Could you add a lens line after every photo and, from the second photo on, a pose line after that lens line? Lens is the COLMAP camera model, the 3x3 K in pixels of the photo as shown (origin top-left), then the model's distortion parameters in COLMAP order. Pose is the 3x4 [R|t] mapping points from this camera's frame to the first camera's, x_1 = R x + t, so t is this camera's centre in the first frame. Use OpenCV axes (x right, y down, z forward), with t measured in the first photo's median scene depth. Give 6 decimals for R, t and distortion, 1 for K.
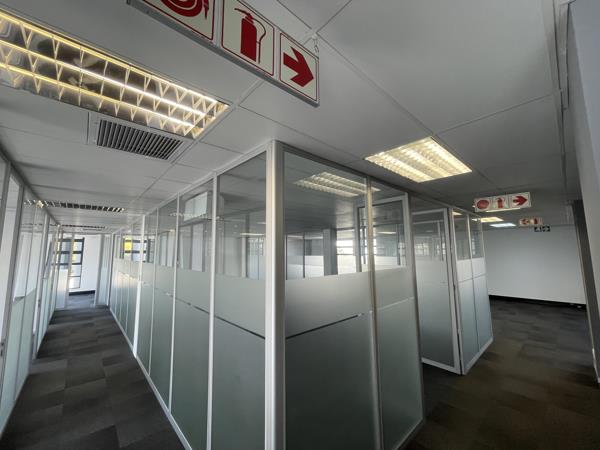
lens RADIAL K [[242.9, 0, 296.5], [0, 242.9, 223.6], [0, 0, 1]] dist [-0.000459, -0.000188]
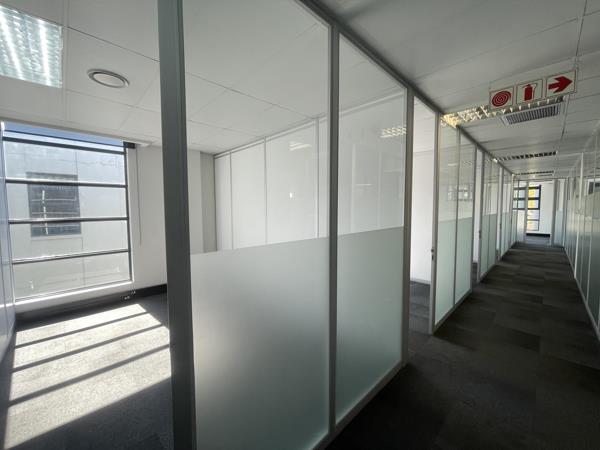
lens RADIAL K [[242.9, 0, 296.5], [0, 242.9, 223.6], [0, 0, 1]] dist [-0.000459, -0.000188]
pose [[0.048300, 0.063624, -0.996804, 0.179701], [0.132865, 0.988691, 0.069544, 0.016425], [0.989957, -0.135799, 0.039301, -0.142326]]
